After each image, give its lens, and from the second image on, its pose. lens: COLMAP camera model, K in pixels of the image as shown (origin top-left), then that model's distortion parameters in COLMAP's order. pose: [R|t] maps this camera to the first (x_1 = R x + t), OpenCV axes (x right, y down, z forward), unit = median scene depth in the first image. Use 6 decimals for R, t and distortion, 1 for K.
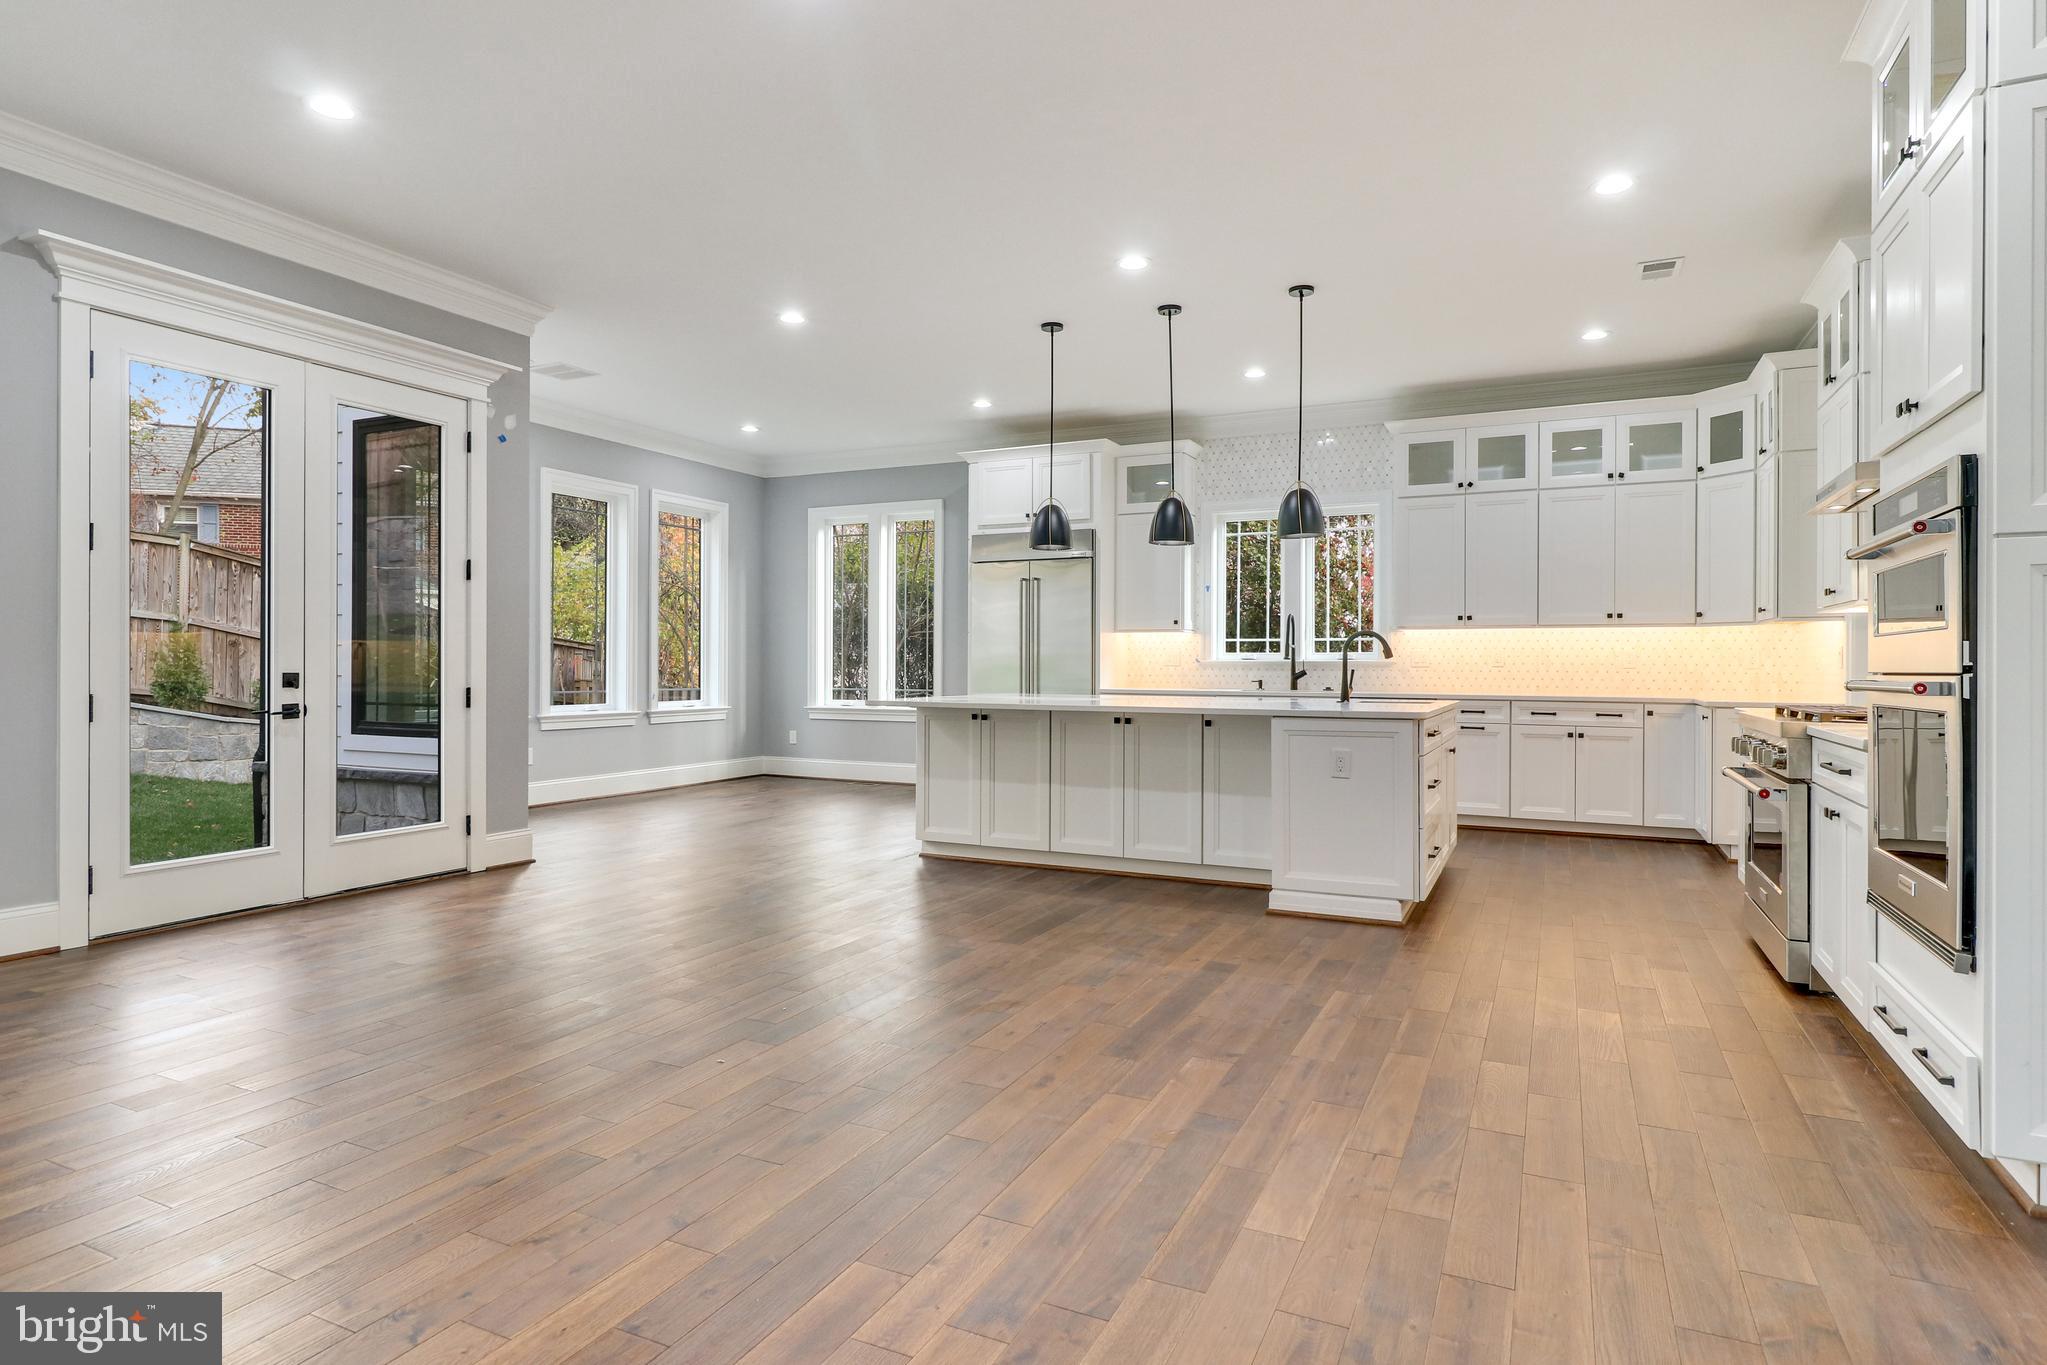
lens RADIAL K [[1105.7, 0, 1024.2], [0, 1105.7, 673.1], [0, 0, 1]] dist [0.004804, -0.001418]
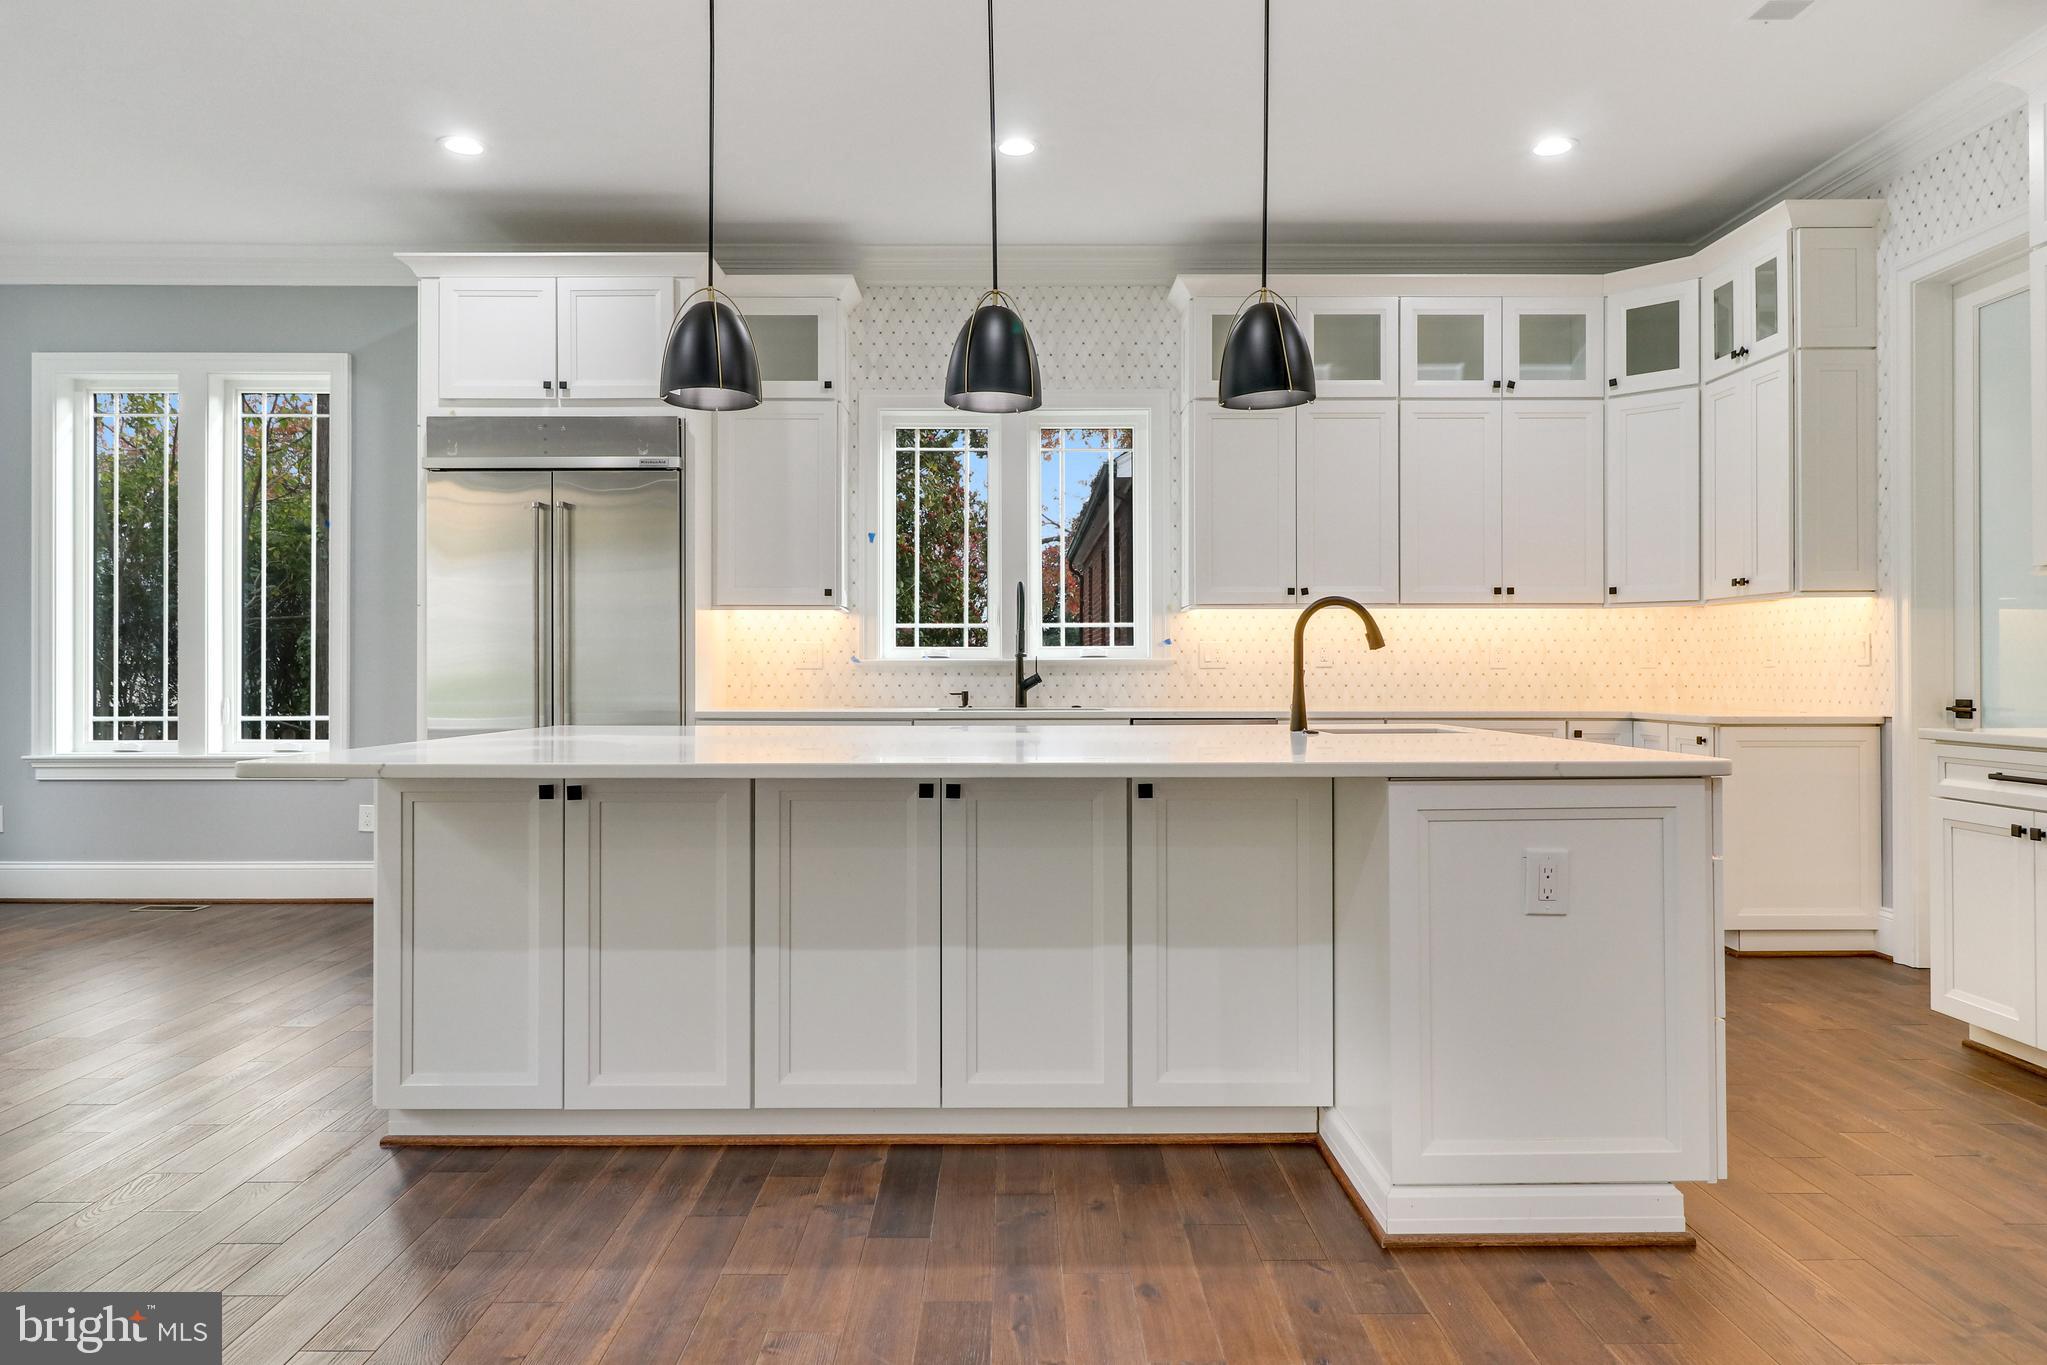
lens RADIAL K [[1287.0, 0, 1022.6], [0, 1287.0, 668.0], [0, 0, 1]] dist [-0.003367, 0.004875]
pose [[0.894803, -0.003902, 0.446444, -0.071318], [0.008941, 0.999918, -0.009182, 0.000075], [-0.446372, 0.012208, 0.894764, 0.365807]]
